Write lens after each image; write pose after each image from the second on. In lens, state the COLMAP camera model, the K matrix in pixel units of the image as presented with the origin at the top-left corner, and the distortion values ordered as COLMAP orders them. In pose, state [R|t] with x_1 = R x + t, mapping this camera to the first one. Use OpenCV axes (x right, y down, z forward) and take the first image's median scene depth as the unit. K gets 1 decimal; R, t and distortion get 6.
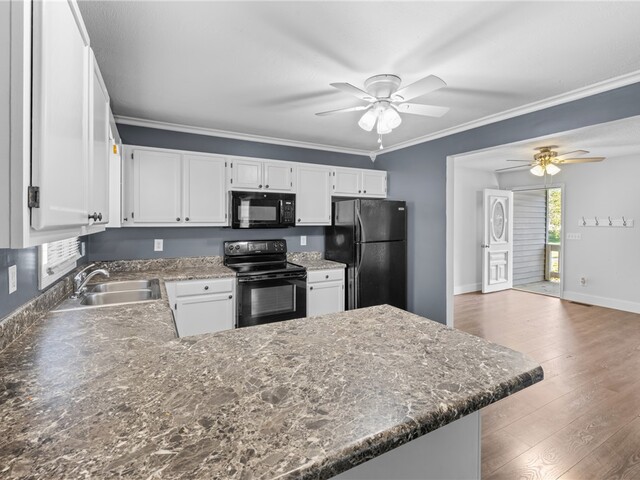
lens RADIAL K [[309.7, 0, 320.1], [0, 309.7, 225.6], [0, 0, 1]] dist [-0.000475, -0.000209]
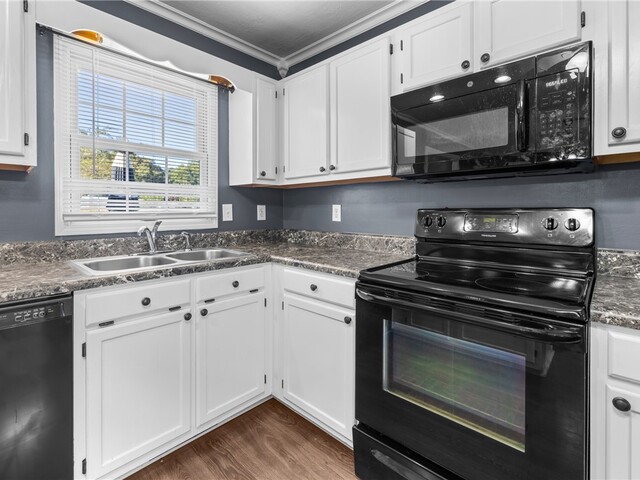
lens RADIAL K [[311.2, 0, 320.0], [0, 311.2, 240.0], [0, 0, 1]] dist [-0.001789, -0.000216]
pose [[0.302495, 0.091277, -0.948770, 0.129708], [-0.006352, 0.995575, 0.093755, 0.056364], [0.953130, -0.022334, 0.301736, 0.730382]]
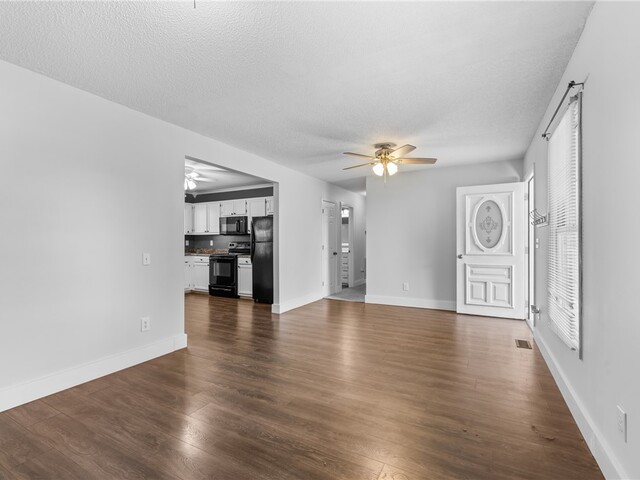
lens RADIAL K [[311.2, 0, 320.0], [0, 311.2, 240.0], [0, 0, 1]] dist [-0.001789, -0.000216]
pose [[0.525368, -0.007434, -0.850842, 1.851137], [-0.005115, 0.999916, -0.011895, 0.062383], [0.850860, 0.010601, 0.525286, 0.448981]]
